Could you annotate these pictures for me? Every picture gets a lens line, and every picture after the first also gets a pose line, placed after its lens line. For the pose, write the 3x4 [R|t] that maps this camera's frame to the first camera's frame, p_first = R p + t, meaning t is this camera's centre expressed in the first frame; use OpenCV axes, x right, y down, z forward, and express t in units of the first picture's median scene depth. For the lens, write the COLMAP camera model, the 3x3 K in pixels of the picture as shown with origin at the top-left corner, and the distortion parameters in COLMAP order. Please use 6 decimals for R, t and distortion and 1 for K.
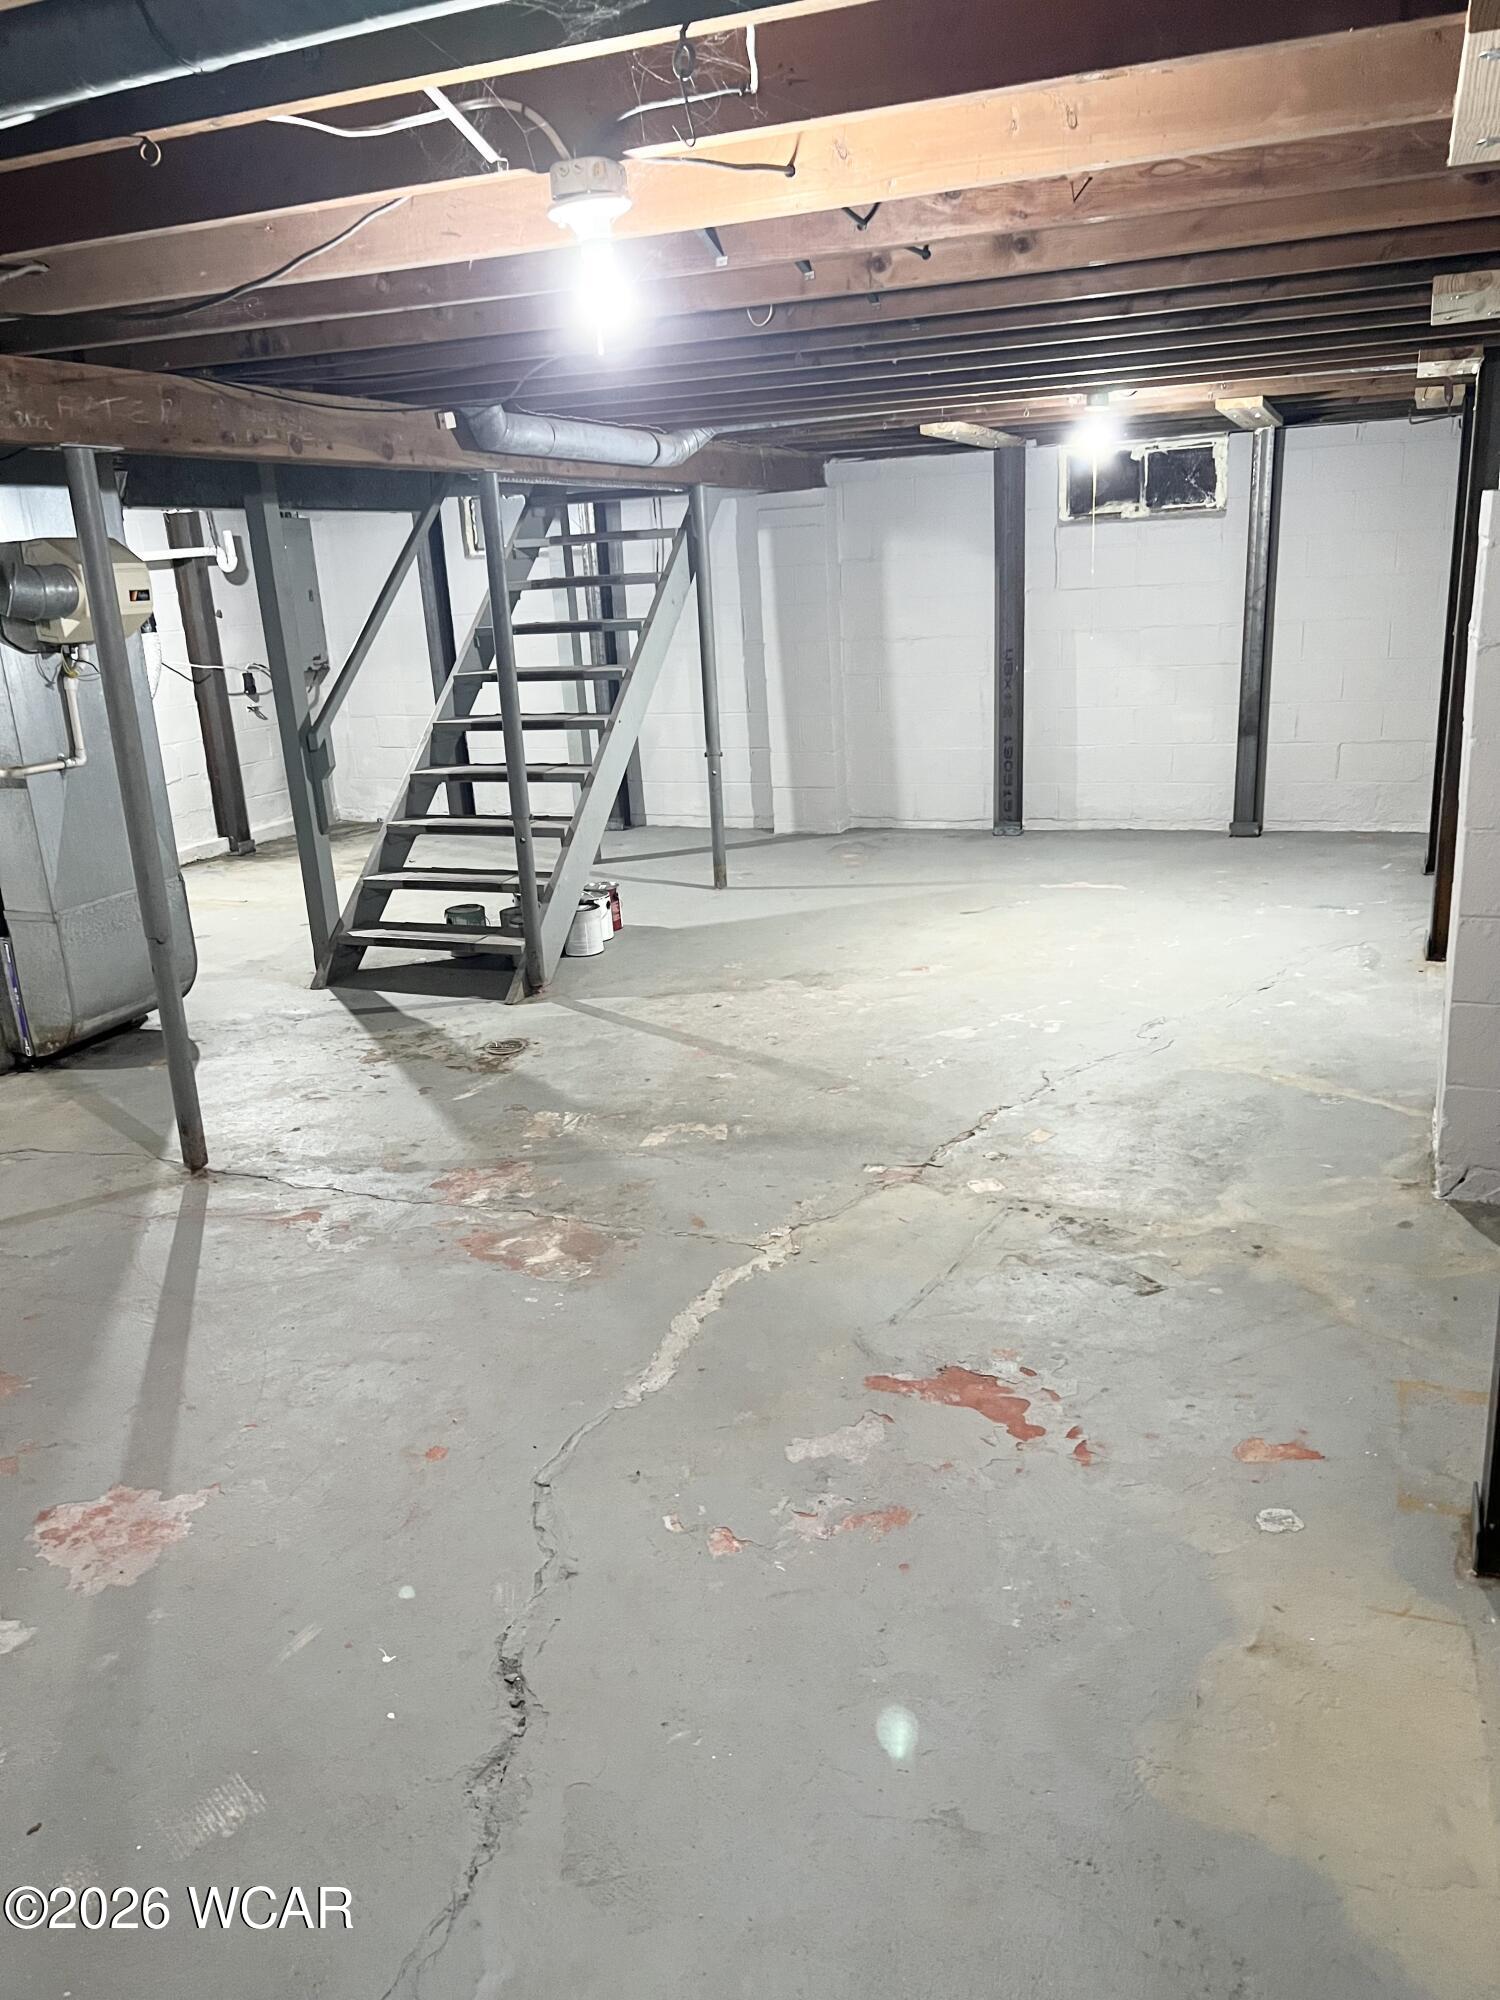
lens RADIAL K [[1504.1, 0, 757.0], [0, 1504.1, 1017.2], [0, 0, 1]] dist [0.053887, -0.066215]
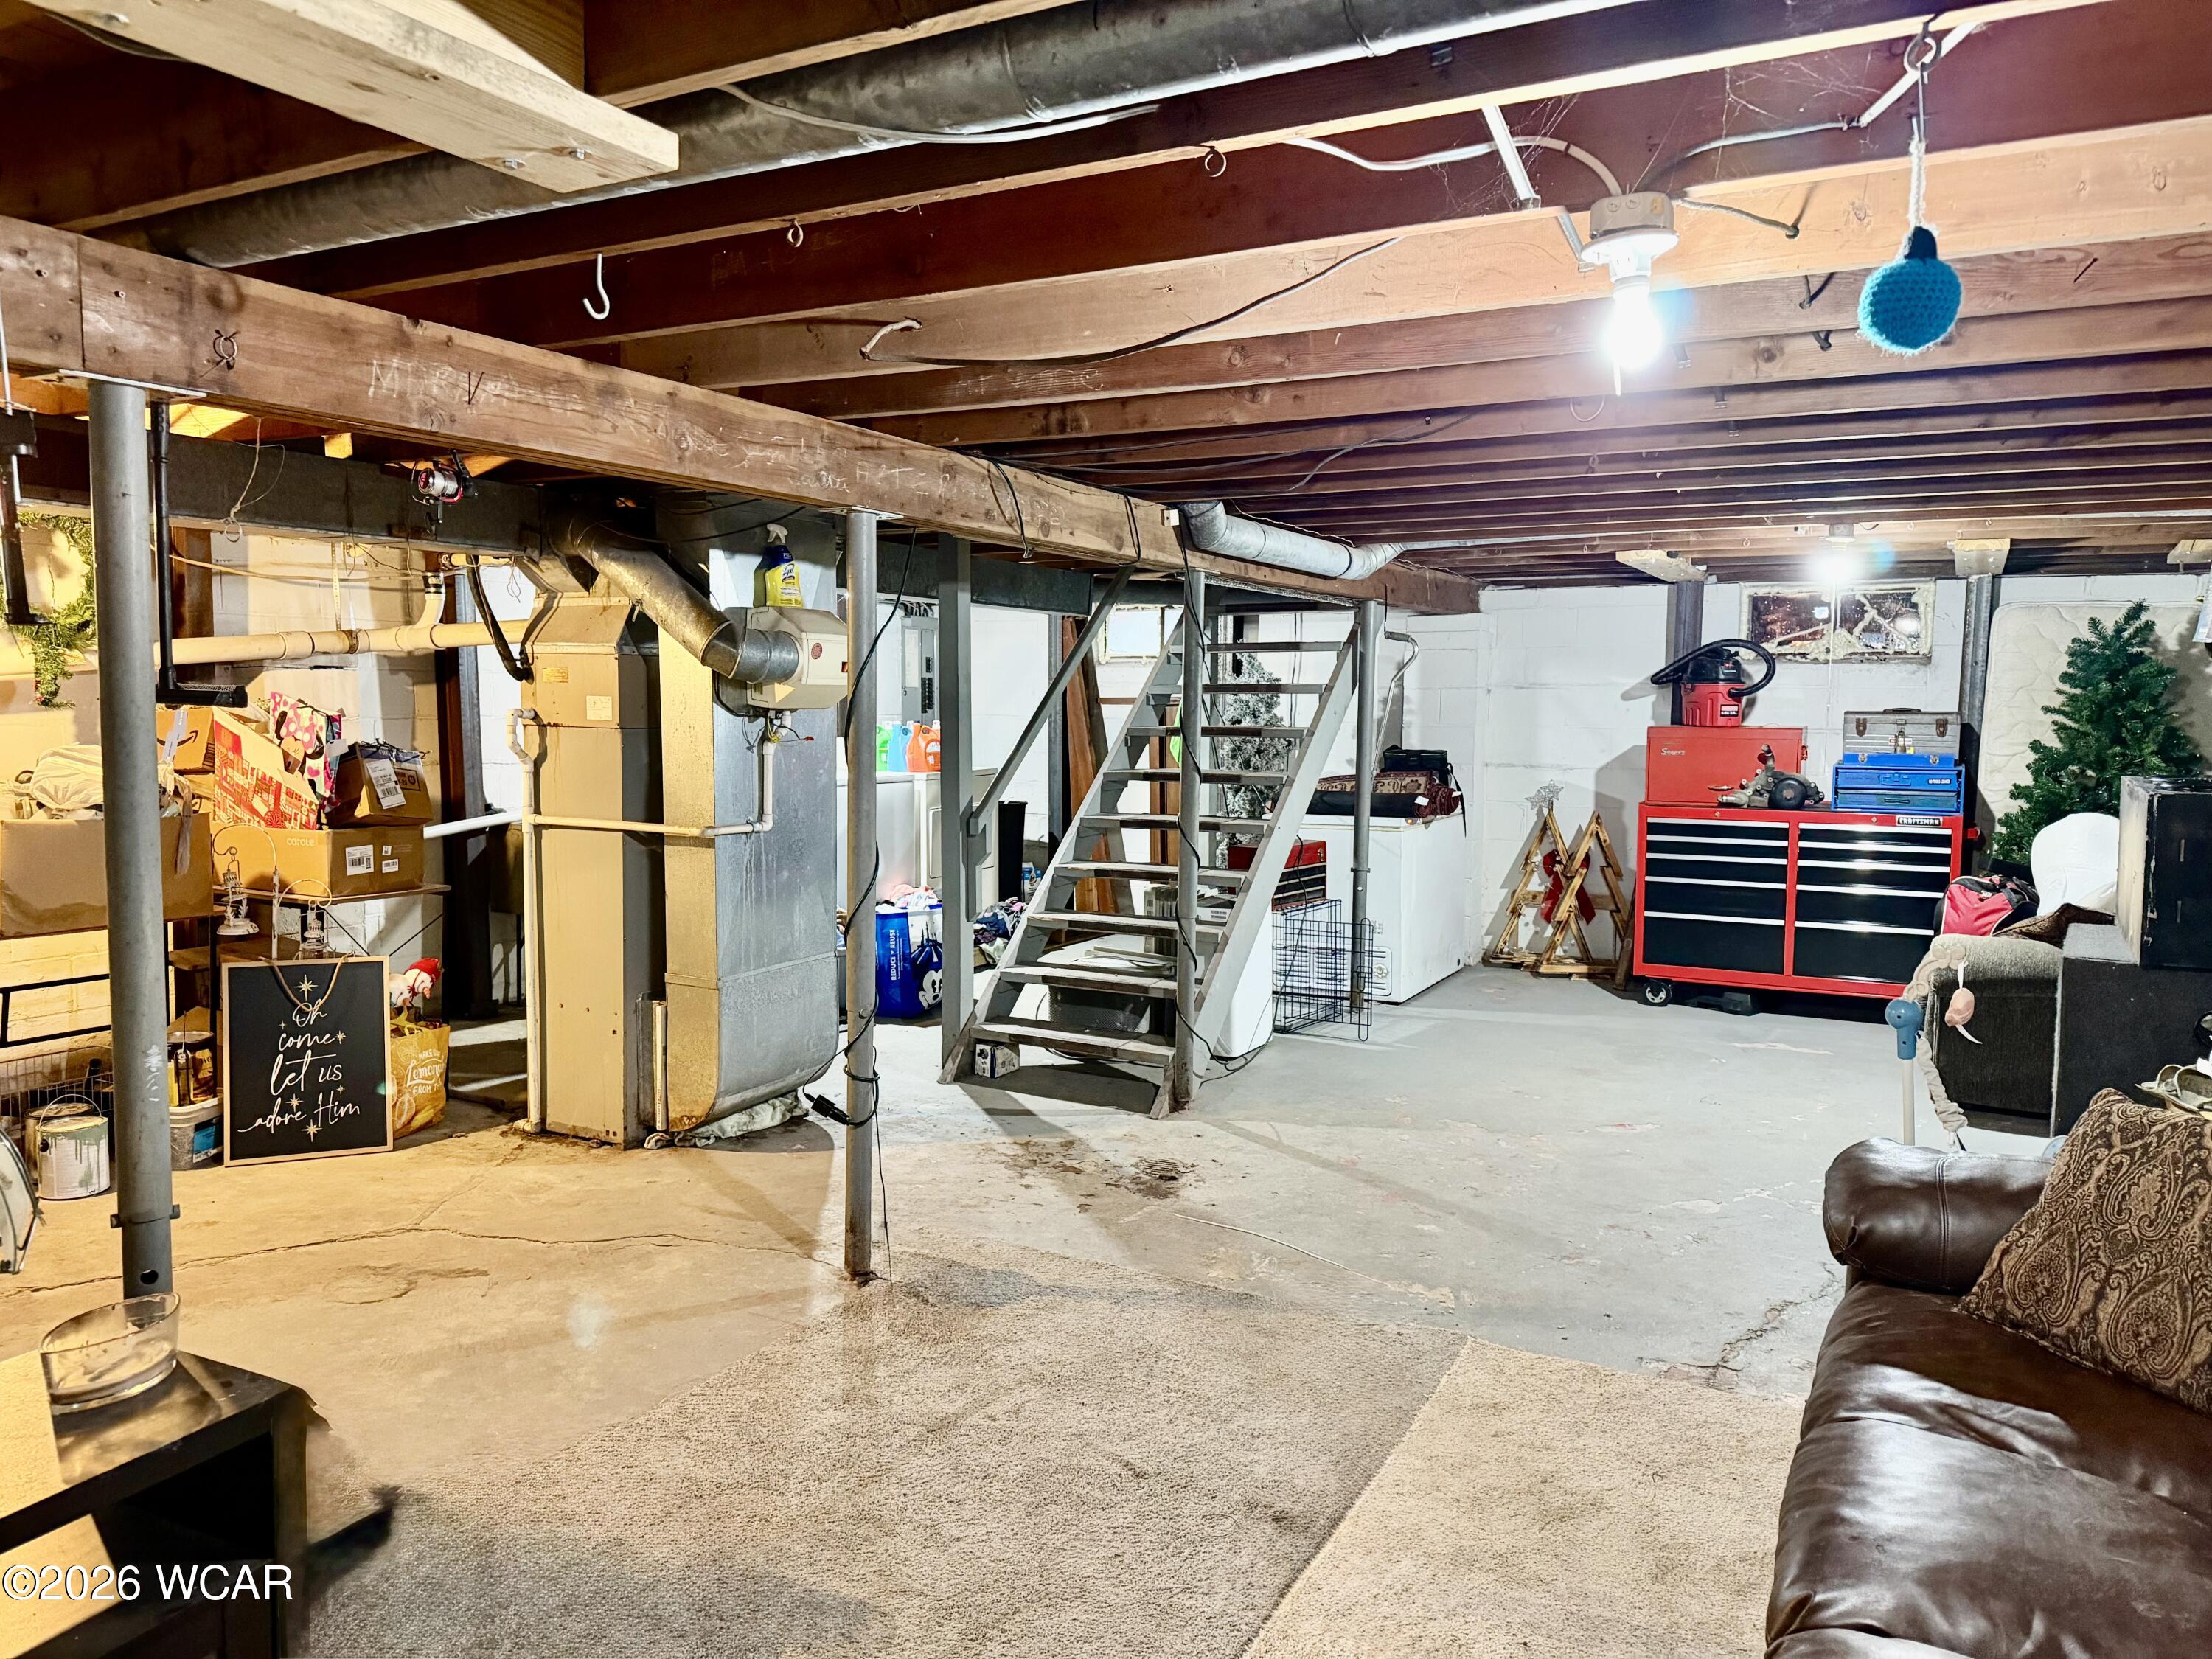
lens RADIAL K [[1543.4, 0, 1106.0], [0, 1543.4, 829.5], [0, 0, 1]] dist [0.121066, -0.125647]
pose [[0.990828, 0.073039, -0.113691, -0.117971], [-0.094435, 0.976056, -0.195953, 0.008318], [0.096657, 0.204892, 0.974000, 0.051142]]
